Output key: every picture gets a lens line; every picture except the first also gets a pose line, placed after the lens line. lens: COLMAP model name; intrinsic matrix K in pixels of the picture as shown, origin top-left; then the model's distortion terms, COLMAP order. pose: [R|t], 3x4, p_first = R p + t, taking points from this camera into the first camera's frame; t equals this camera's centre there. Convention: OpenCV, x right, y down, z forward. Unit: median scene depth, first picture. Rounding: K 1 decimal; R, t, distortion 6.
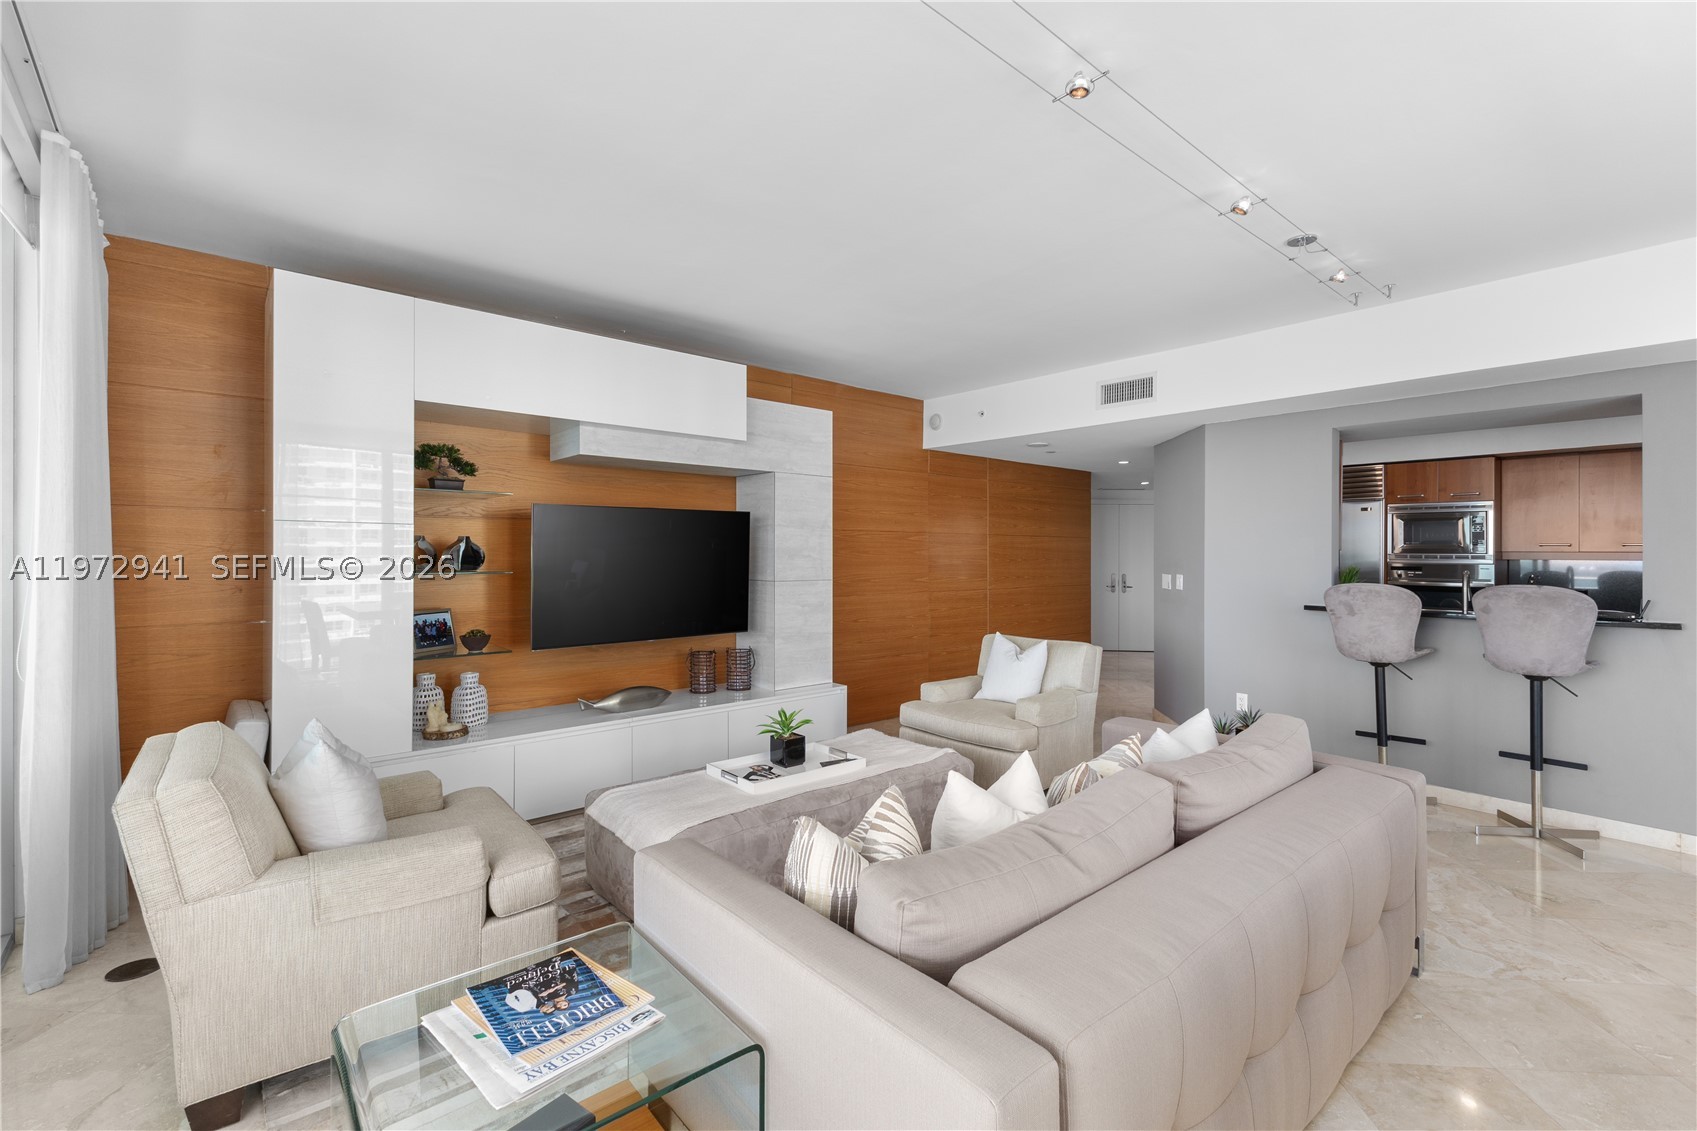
lens RADIAL K [[735.9, 0, 880.0], [0, 735.9, 561.1], [0, 0, 1]] dist [0.014169, 0.000080]
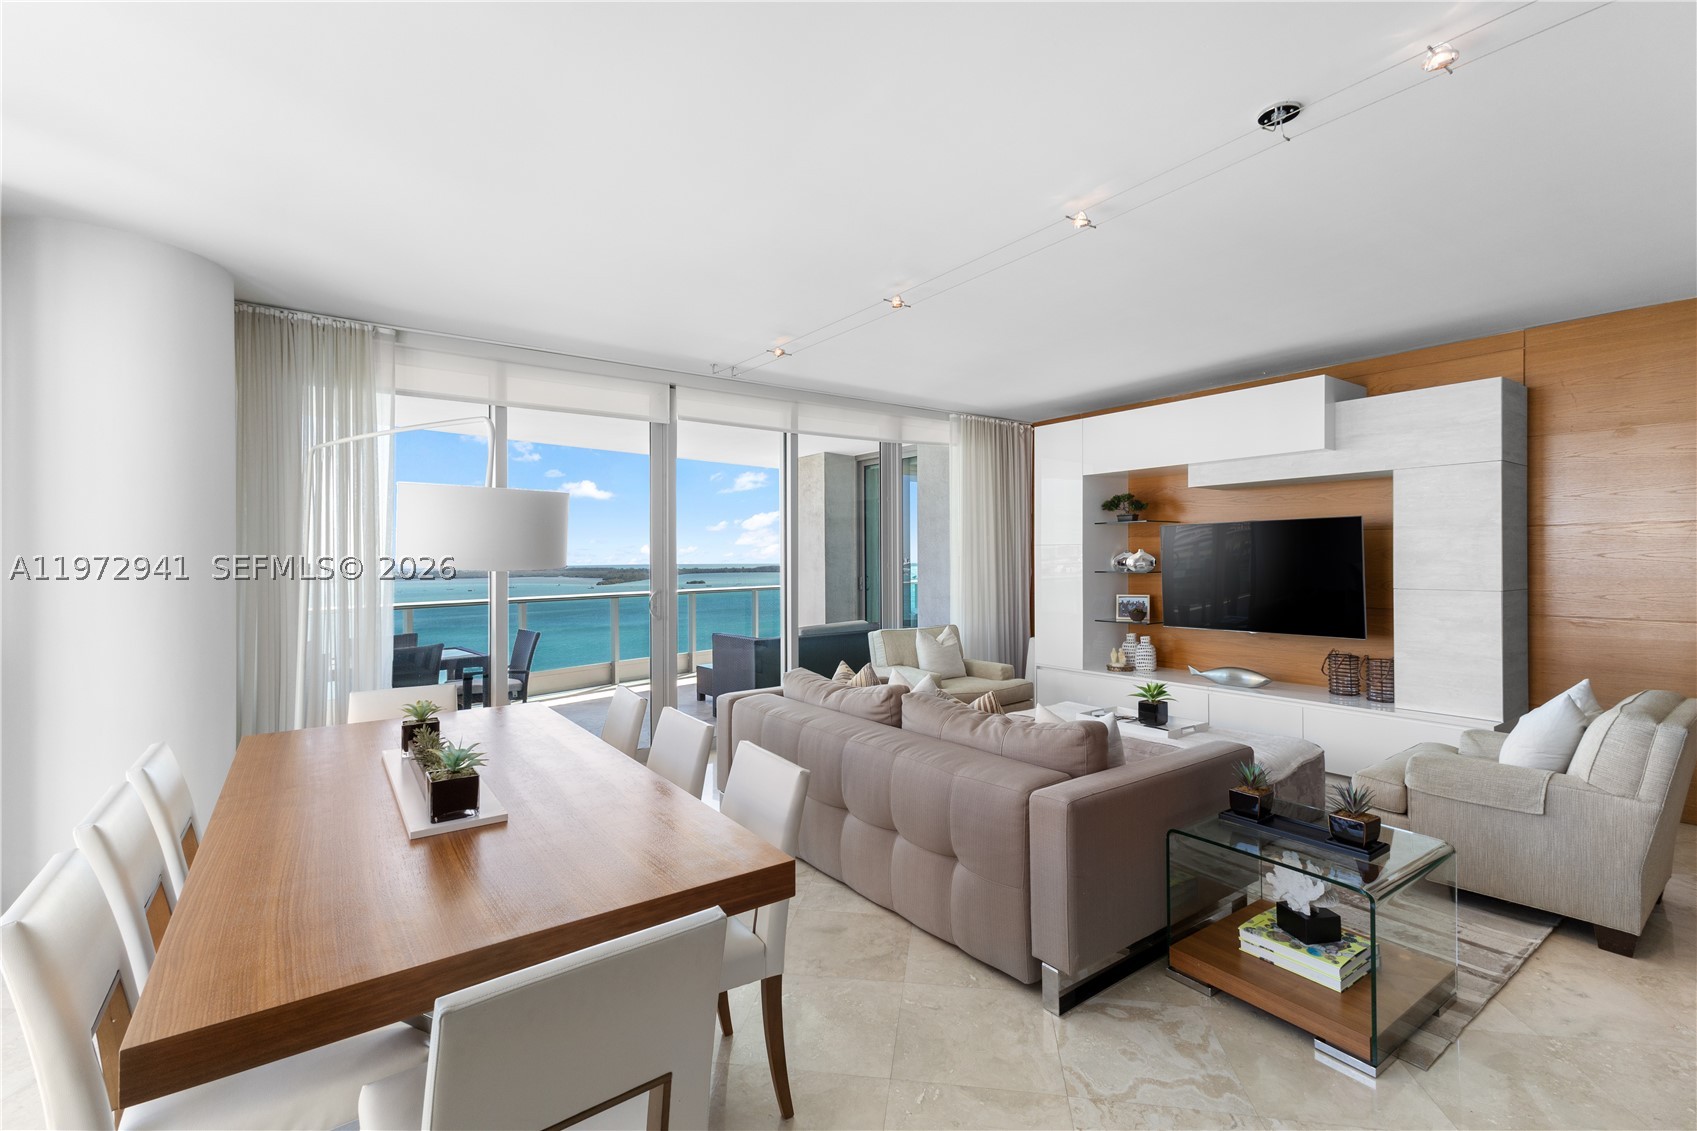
lens RADIAL K [[750.4, 0, 855.4], [0, 750.4, 555.0], [0, 0, 1]] dist [0.015295, -0.000231]
pose [[-0.108754, -0.002458, -0.994066, 0.871555], [-0.002389, 0.999995, -0.002211, -0.010474], [0.994066, 0.002134, -0.108760, 0.441737]]
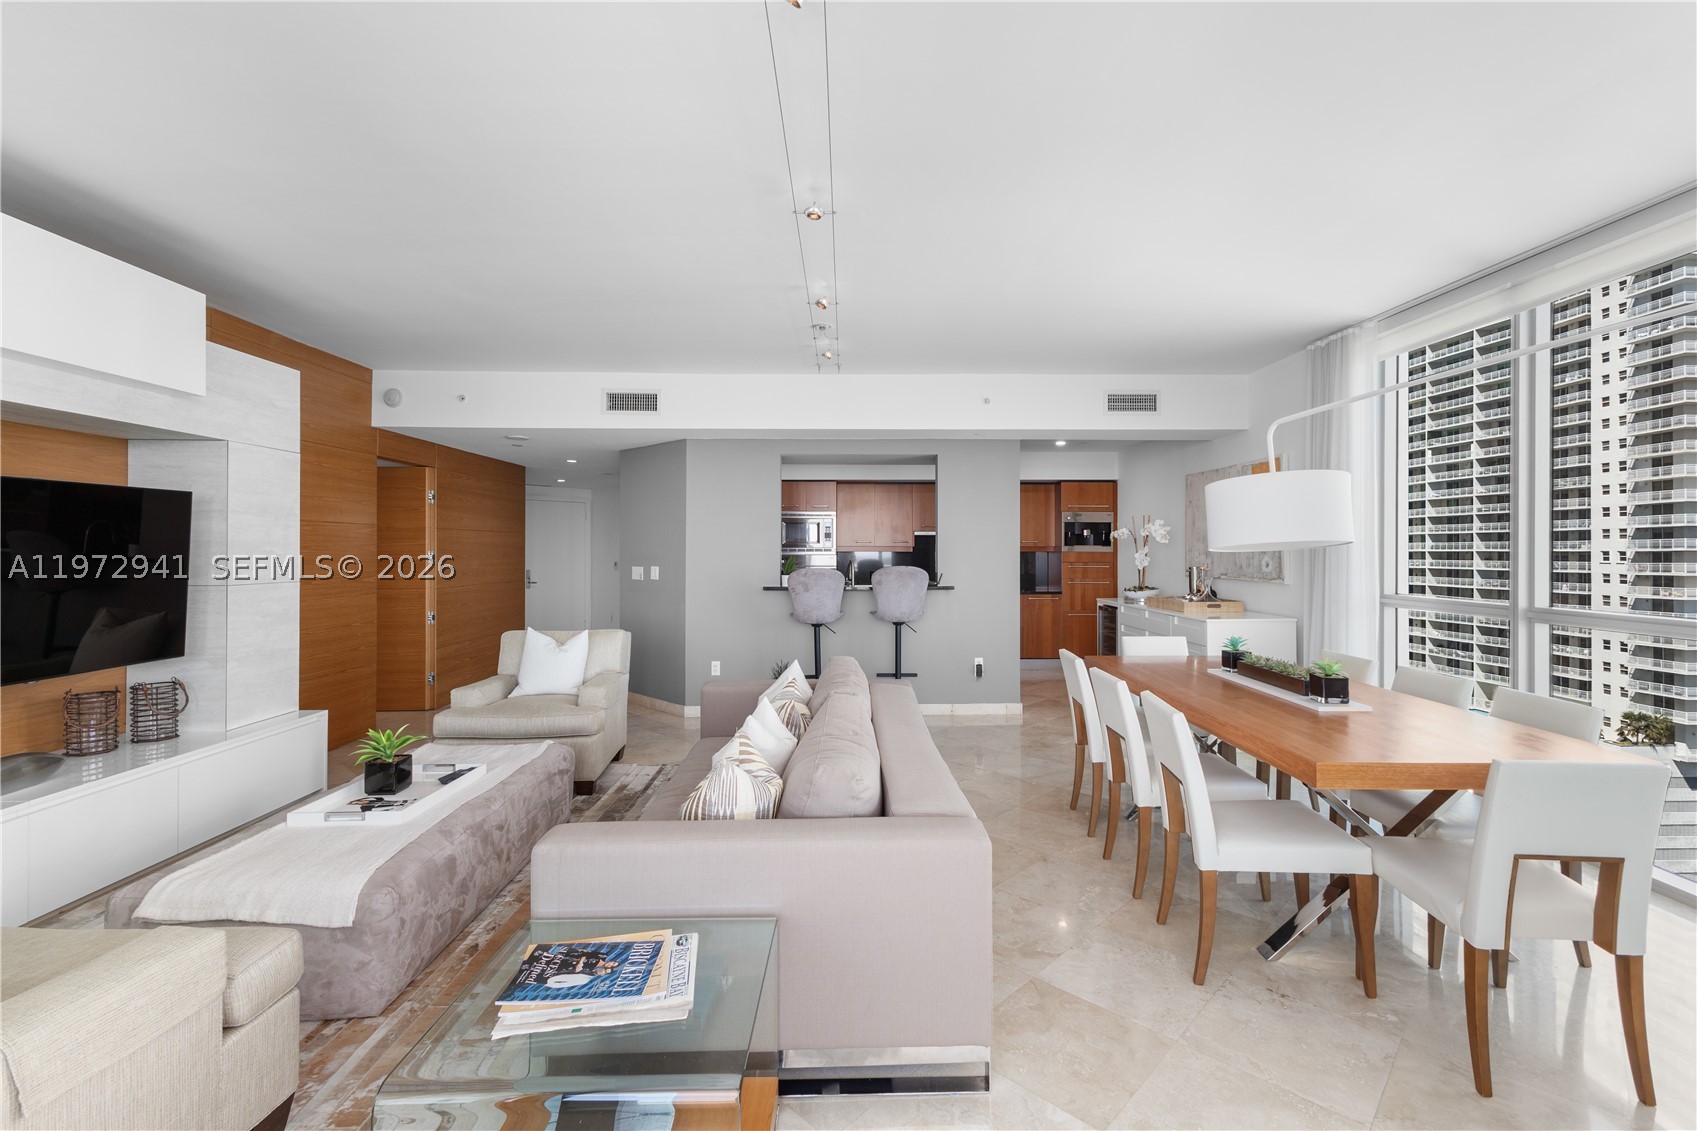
lens RADIAL K [[750.4, 0, 855.4], [0, 750.4, 555.0], [0, 0, 1]] dist [0.015295, -0.000231]
pose [[0.653070, -0.009650, 0.757236, -0.316613], [0.012585, 0.999919, 0.001889, 0.002859], [-0.757193, 0.008296, 0.653139, 0.004937]]
